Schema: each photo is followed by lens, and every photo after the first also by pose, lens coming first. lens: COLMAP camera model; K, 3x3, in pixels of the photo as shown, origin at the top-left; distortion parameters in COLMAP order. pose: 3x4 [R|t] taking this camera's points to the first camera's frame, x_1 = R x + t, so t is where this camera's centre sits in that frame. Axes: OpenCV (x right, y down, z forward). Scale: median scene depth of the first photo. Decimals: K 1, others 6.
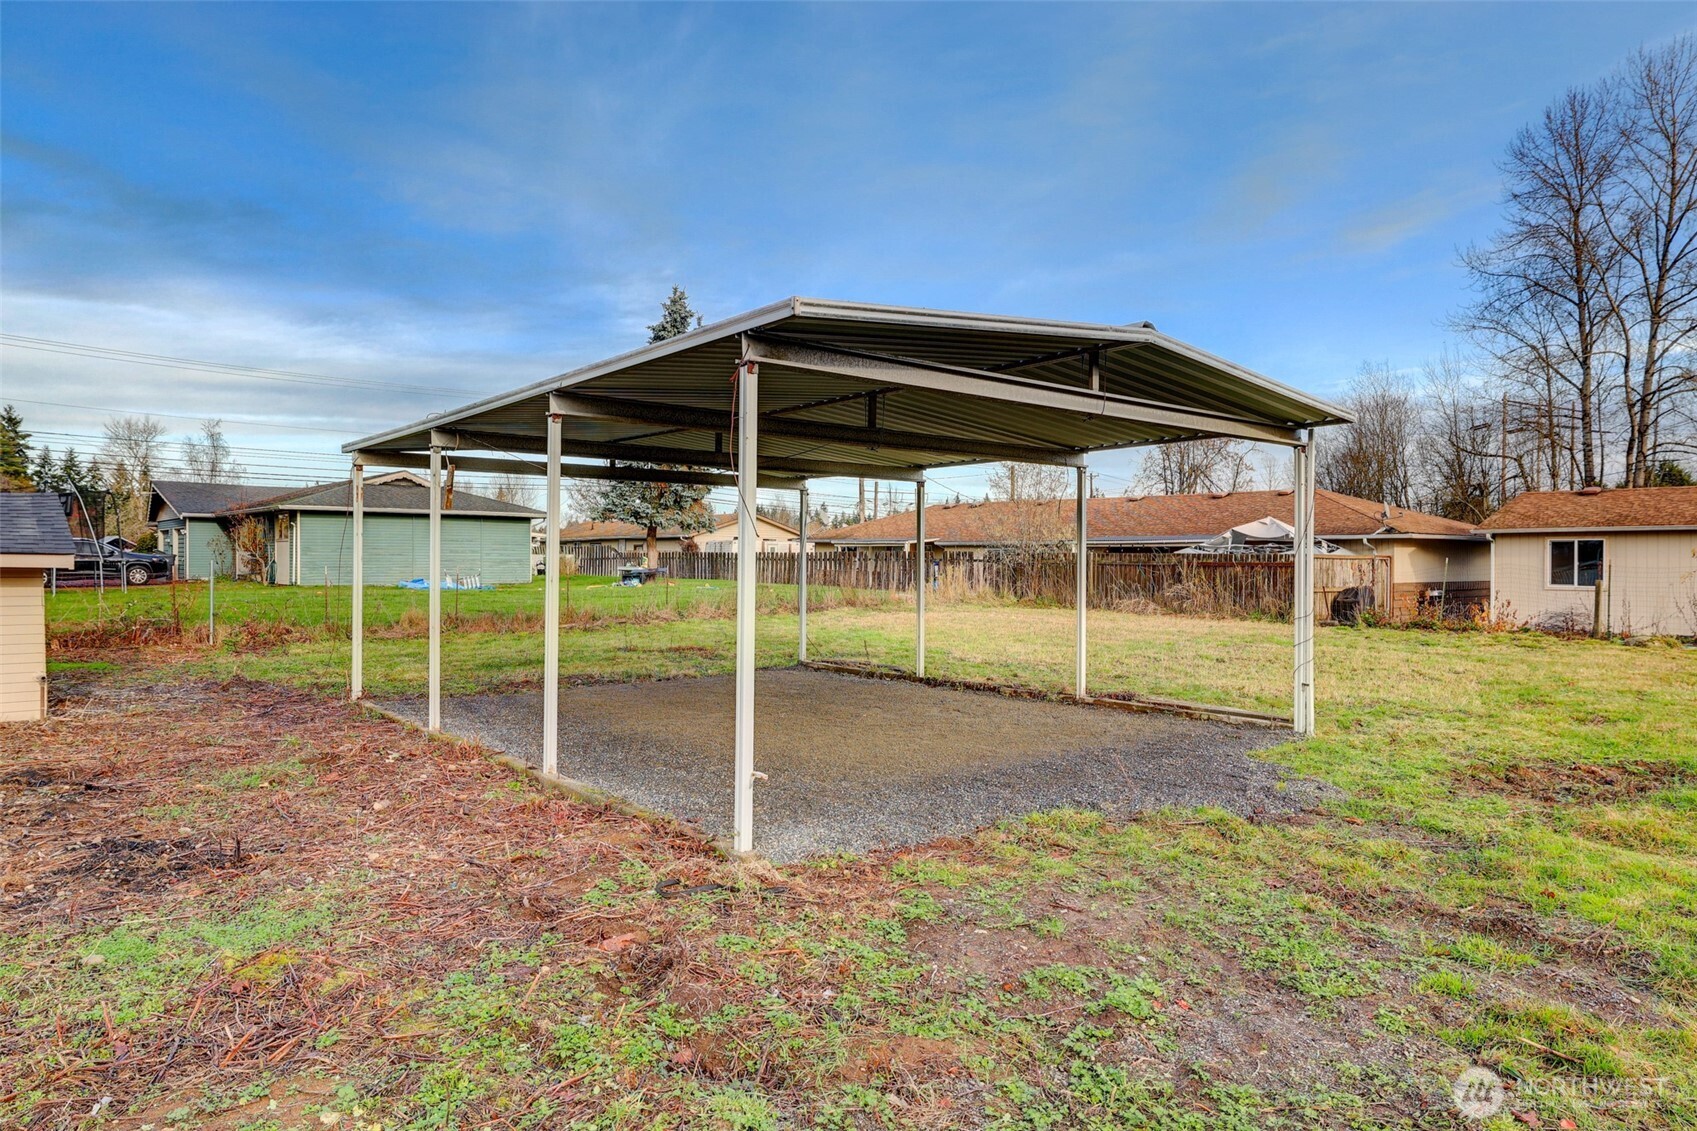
lens RADIAL K [[1067.1, 0, 850.7], [0, 1067.1, 564.8], [0, 0, 1]] dist [0.005066, 0.007204]
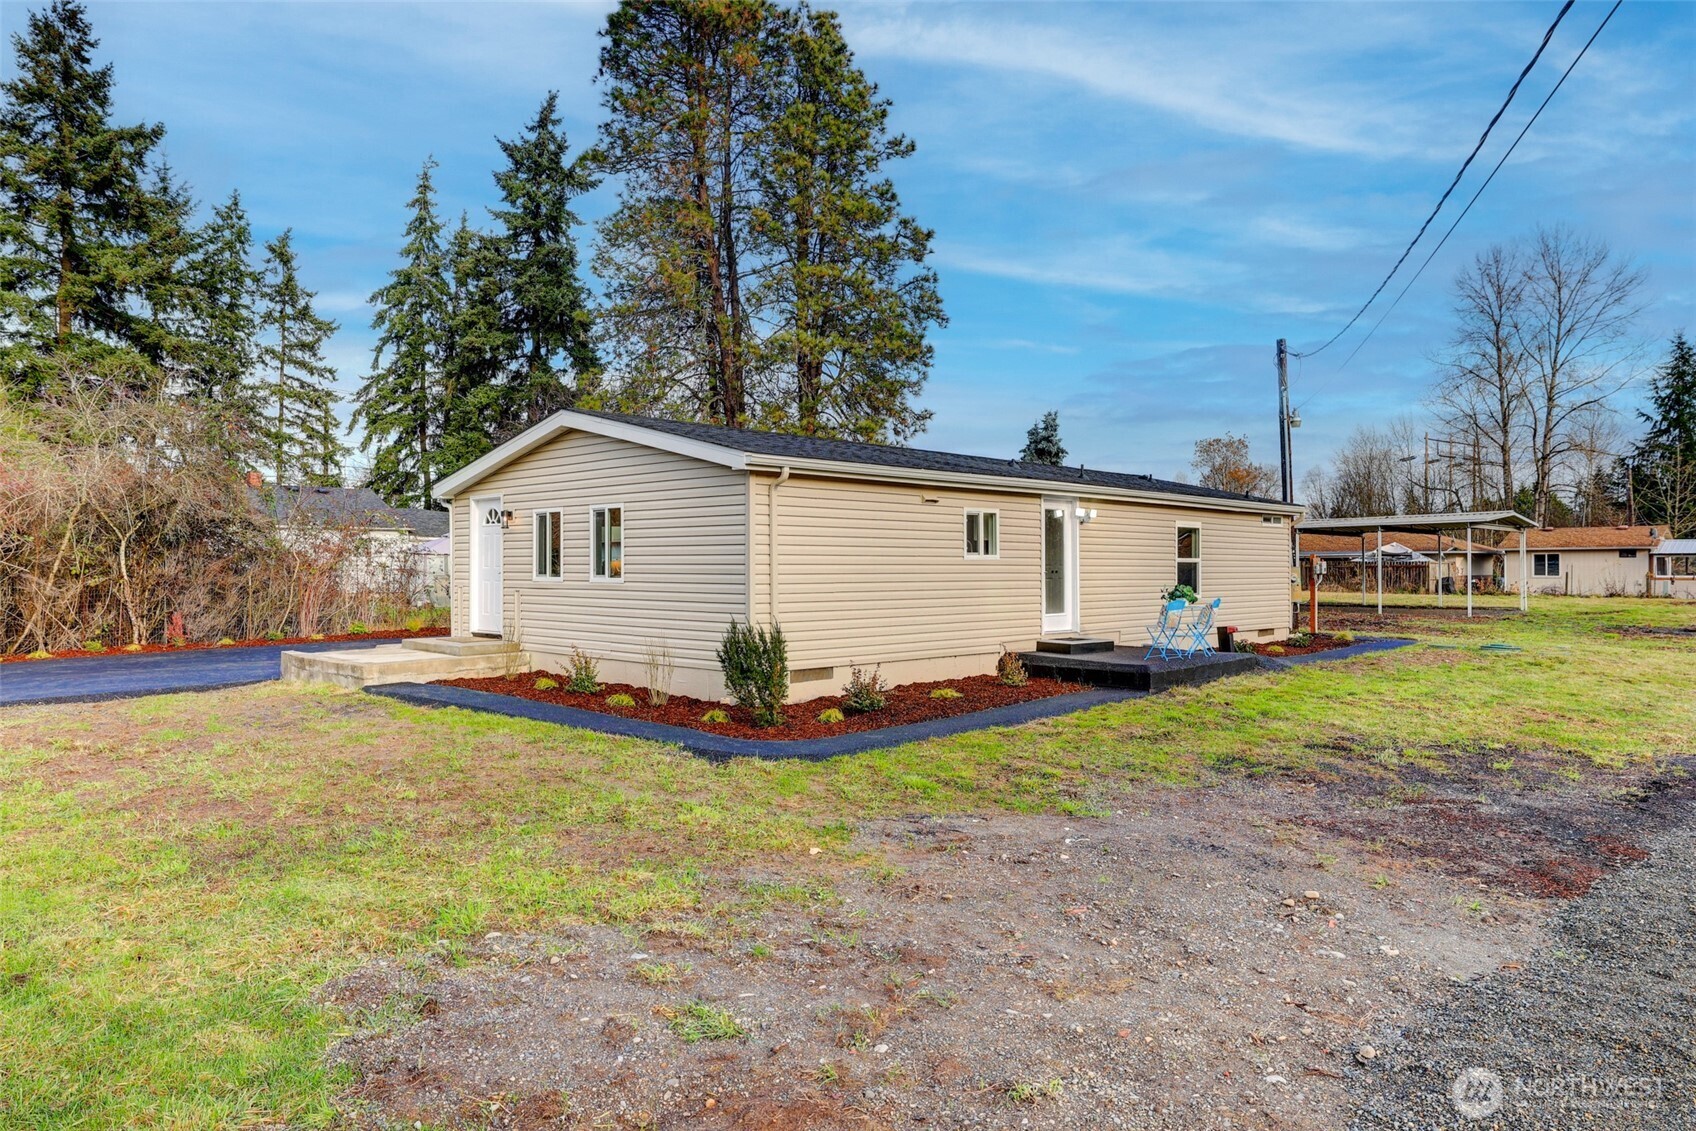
lens RADIAL K [[1101.7, 0, 844.1], [0, 1101.7, 557.5], [0, 0, 1]] dist [0.002840, -0.001098]
pose [[0.995000, -0.005504, 0.099723, -0.524372], [0.006908, 0.999882, -0.013736, 0.002474], [-0.099636, 0.014356, 0.994920, -0.583680]]
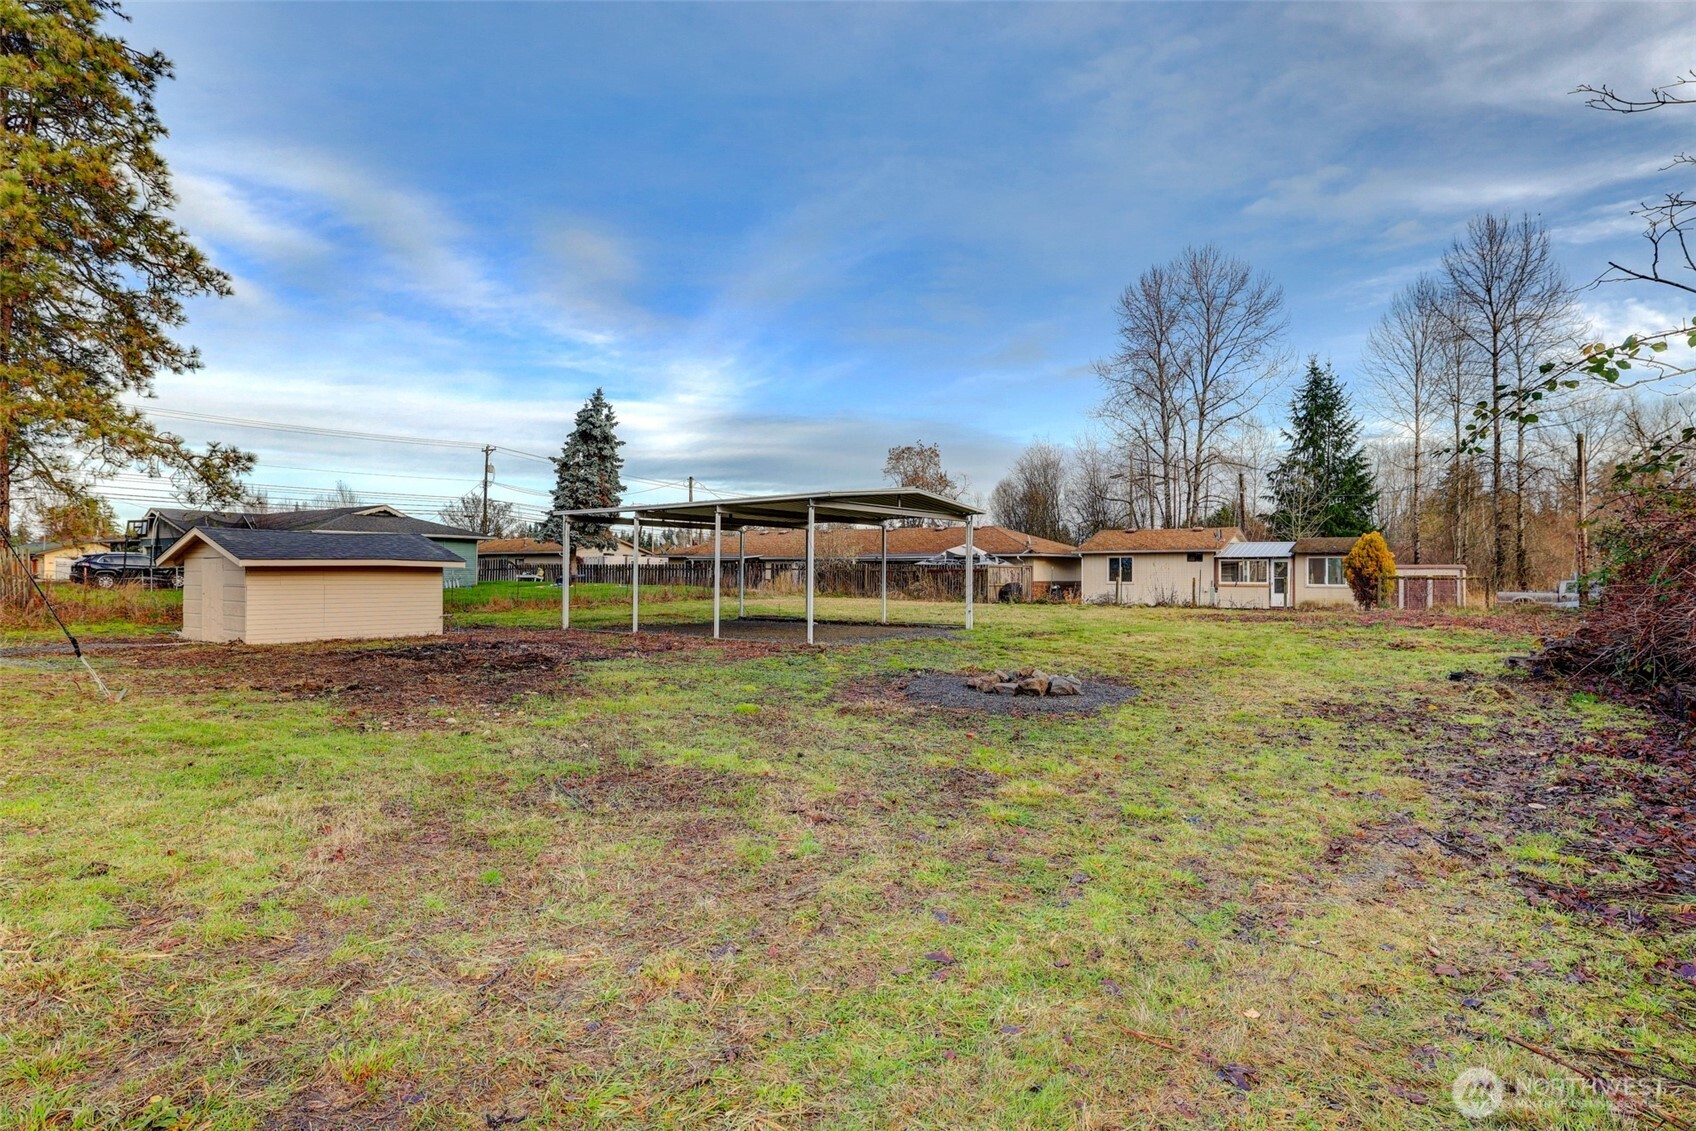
lens RADIAL K [[937.3, 0, 853.5], [0, 937.3, 567.4], [0, 0, 1]] dist [-0.050600, -0.000706]
pose [[0.971780, -0.000163, 0.235889, -0.093180], [0.002609, 0.999946, -0.010059, 0.005709], [-0.235875, 0.010391, 0.971728, -0.277643]]
